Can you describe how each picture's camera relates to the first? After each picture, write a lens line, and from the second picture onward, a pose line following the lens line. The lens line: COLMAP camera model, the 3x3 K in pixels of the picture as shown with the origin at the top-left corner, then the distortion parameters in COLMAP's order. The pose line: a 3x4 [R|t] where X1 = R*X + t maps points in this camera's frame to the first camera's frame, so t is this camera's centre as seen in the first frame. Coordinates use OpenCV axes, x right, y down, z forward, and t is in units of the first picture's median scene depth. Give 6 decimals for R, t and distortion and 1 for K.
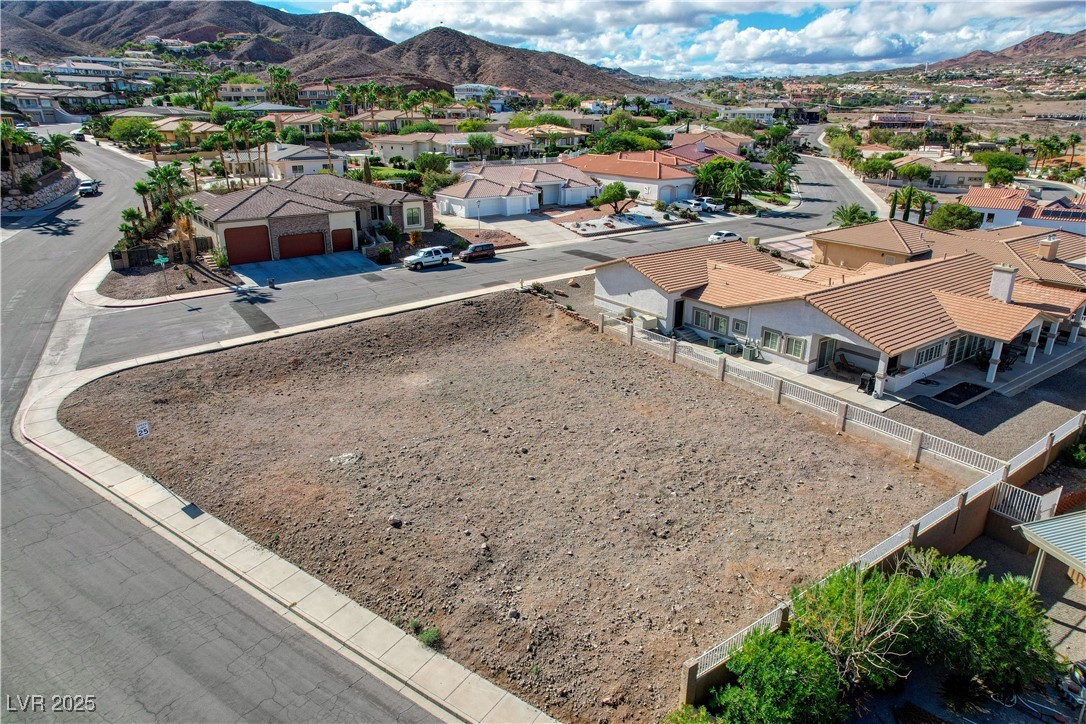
lens RADIAL K [[692.5, 0, 544.6], [0, 692.5, 360.1], [0, 0, 1]] dist [-0.066276, 0.068989]
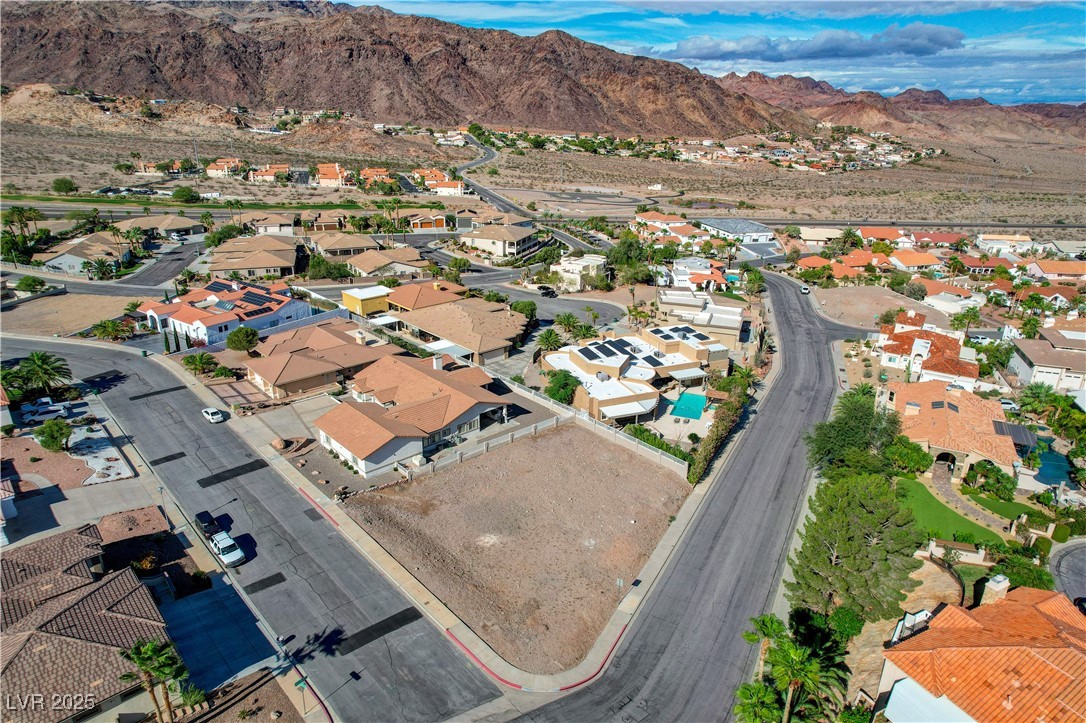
lens RADIAL K [[697.8, 0, 544.5], [0, 697.8, 369.1], [0, 0, 1]] dist [-0.063521, 0.068631]
pose [[-0.109770, -0.365419, 0.924348, -1.246161], [0.323956, 0.866034, 0.380838, -0.719771], [-0.939682, 0.341253, 0.023315, 0.537031]]
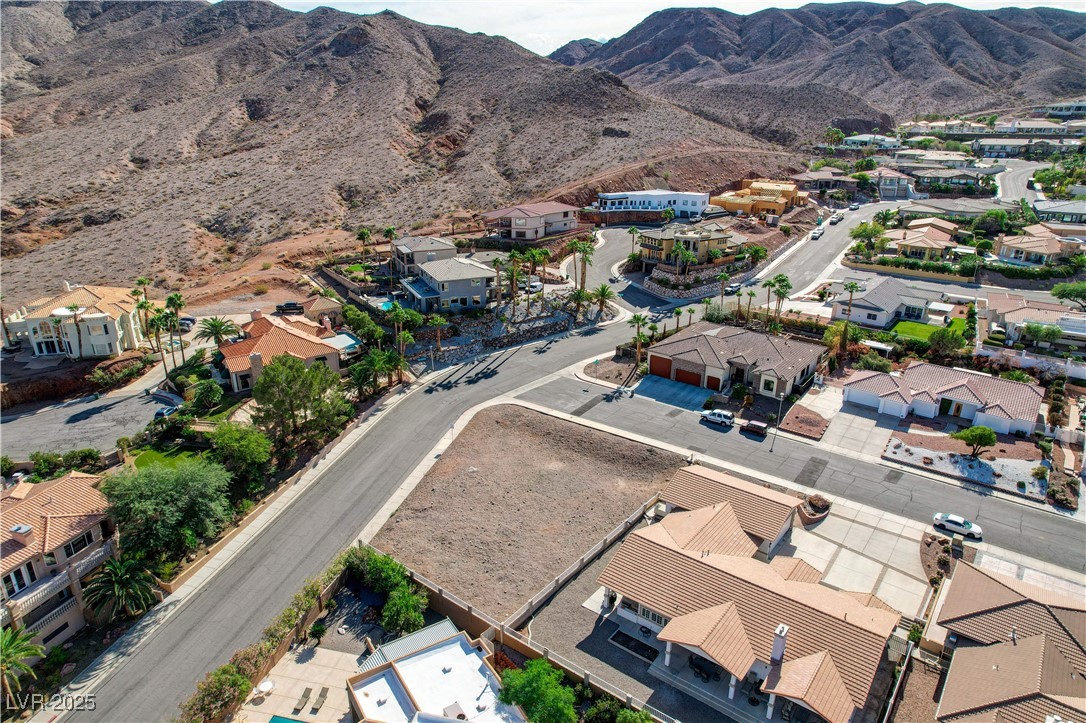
lens RADIAL K [[689.4, 0, 543.0], [0, 689.4, 361.5], [0, 0, 1]] dist [-0.055787, 0.056613]
pose [[0.278842, 0.338254, -0.898795, 1.211098], [-0.337861, 0.910636, 0.237892, -0.572259], [0.898942, 0.237333, 0.368206, 0.101553]]
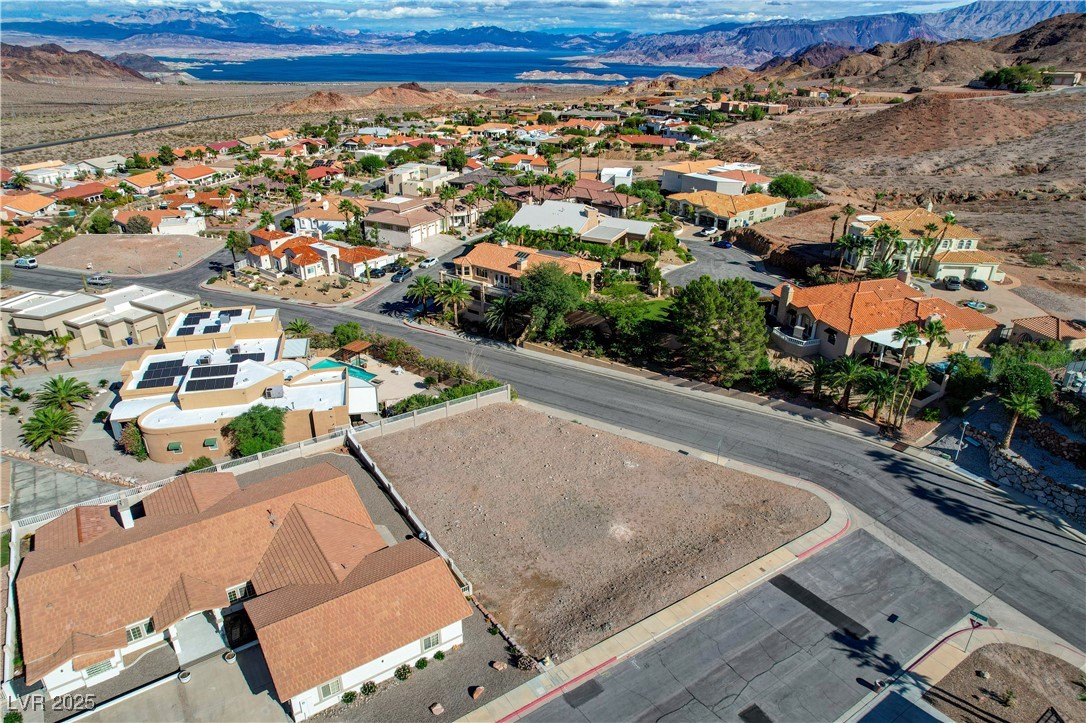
lens RADIAL K [[693.8, 0, 547.4], [0, 693.8, 363.6], [0, 0, 1]] dist [-0.066716, 0.068605]
pose [[-0.999288, -0.028611, 0.024608, -0.045858], [-0.002587, 0.702485, 0.711694, -0.945077], [-0.037649, 0.711123, -0.702059, 1.361464]]
